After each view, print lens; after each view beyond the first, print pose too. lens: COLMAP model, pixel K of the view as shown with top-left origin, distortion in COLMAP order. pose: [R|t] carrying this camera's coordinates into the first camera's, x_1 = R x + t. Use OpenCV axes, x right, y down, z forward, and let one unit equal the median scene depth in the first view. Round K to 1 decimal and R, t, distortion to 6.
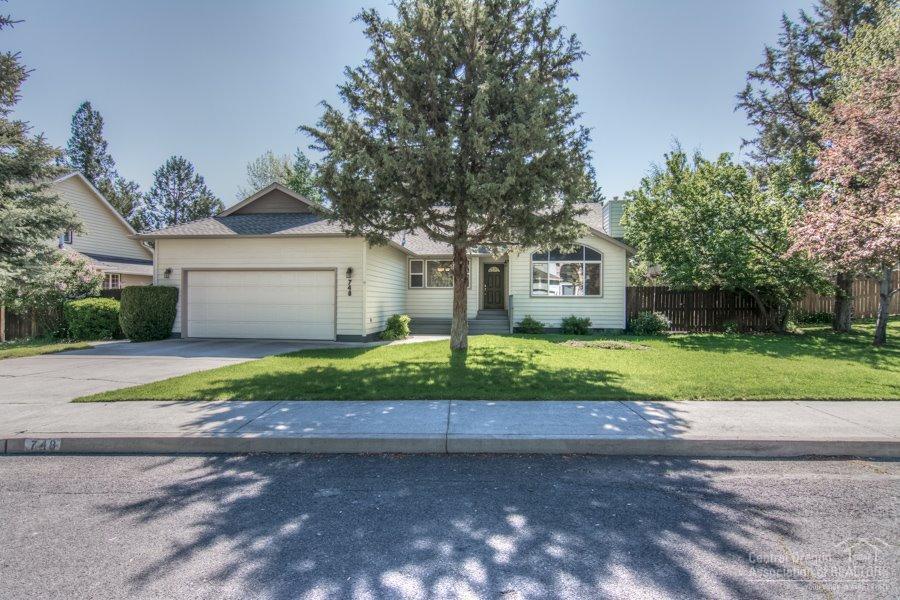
lens RADIAL K [[475.9, 0, 450.0], [0, 475.9, 300.0], [0, 0, 1]] dist [0.001083, -0.002069]
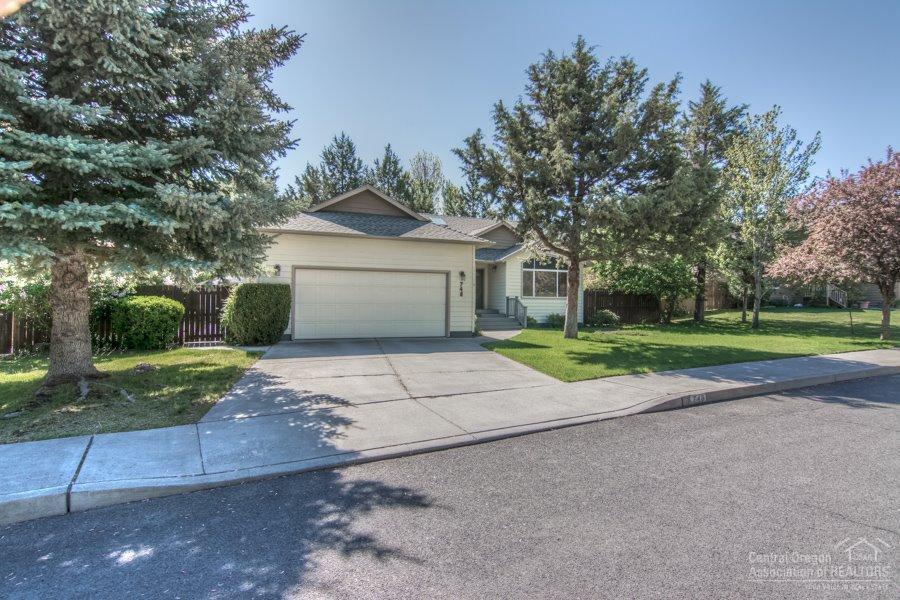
lens RADIAL K [[475.9, 0, 450.0], [0, 475.9, 300.0], [0, 0, 1]] dist [0.001083, -0.002069]
pose [[0.875330, 0.004273, 0.483507, -0.755744], [-0.003385, 0.999991, -0.002710, 0.002984], [-0.483514, 0.000736, 0.875336, 0.031431]]
